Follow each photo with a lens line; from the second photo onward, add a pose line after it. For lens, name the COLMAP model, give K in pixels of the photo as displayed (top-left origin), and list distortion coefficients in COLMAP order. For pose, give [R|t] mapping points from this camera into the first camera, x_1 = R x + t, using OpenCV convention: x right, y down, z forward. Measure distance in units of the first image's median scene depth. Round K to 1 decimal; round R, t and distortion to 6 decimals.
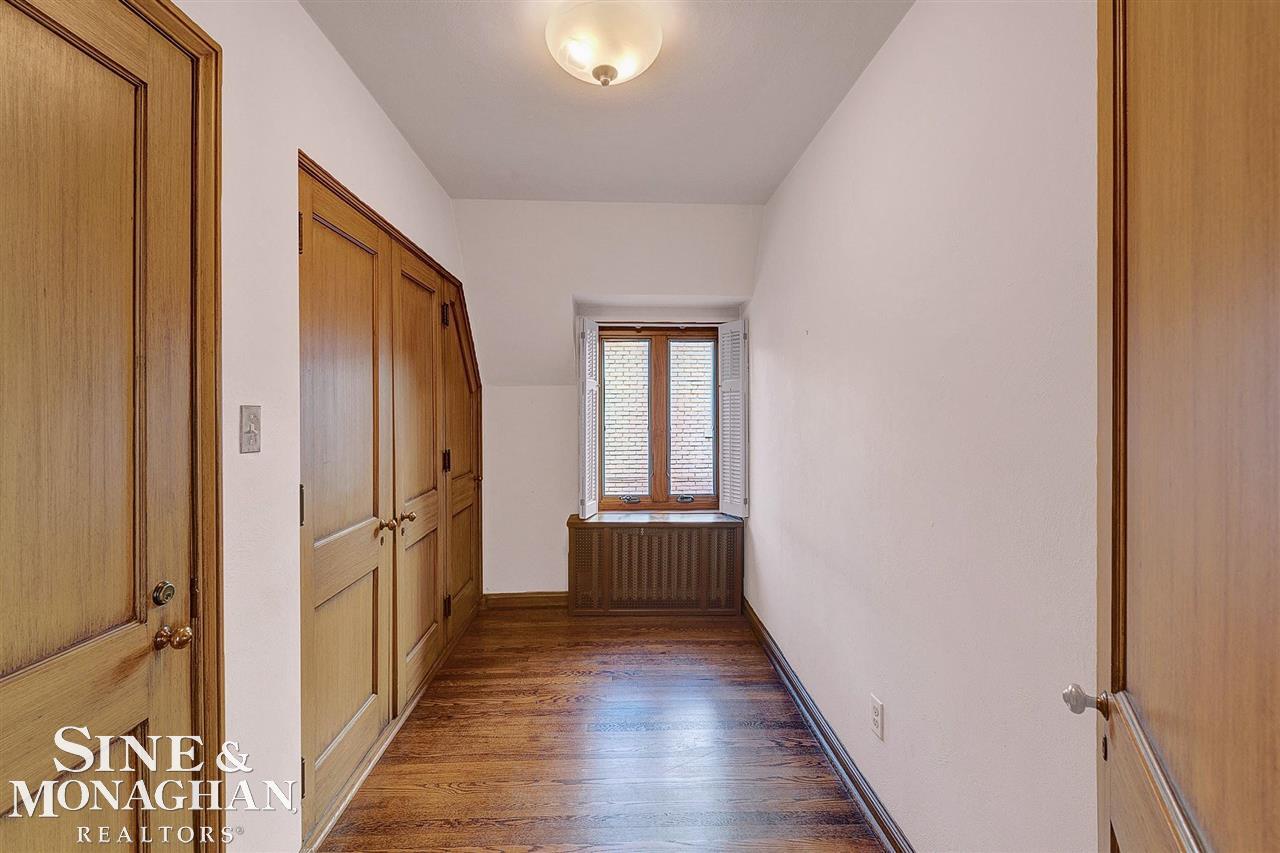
lens RADIAL K [[542.4, 0, 637.6], [0, 542.4, 415.3], [0, 0, 1]] dist [0.006286, -0.002559]
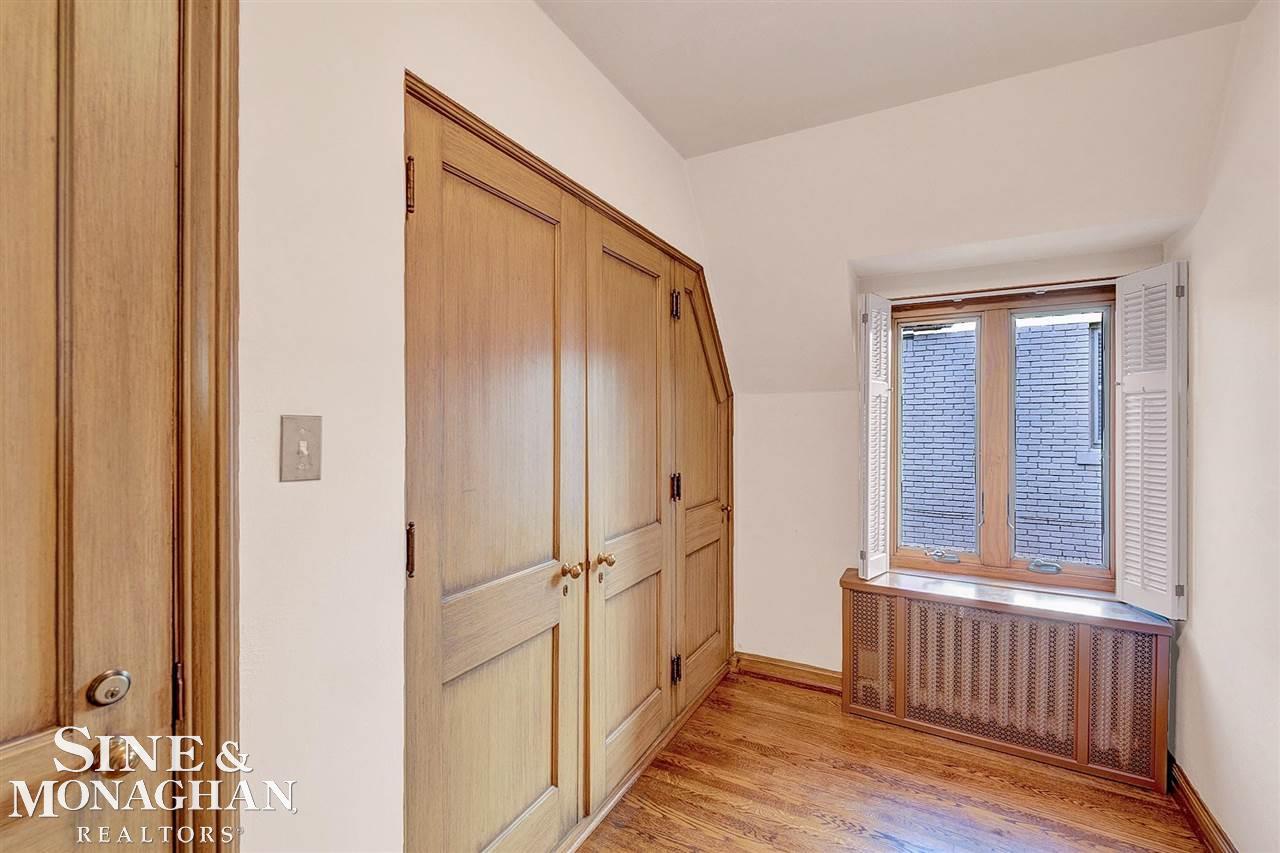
lens RADIAL K [[542.4, 0, 646.6], [0, 542.4, 425.3], [0, 0, 1]] dist [0.006286, -0.002559]
pose [[0.857261, 0.004563, -0.514862, 0.021725], [-0.008756, 0.999945, -0.005715, -0.002091], [0.514808, 0.009407, 0.857254, 0.280455]]
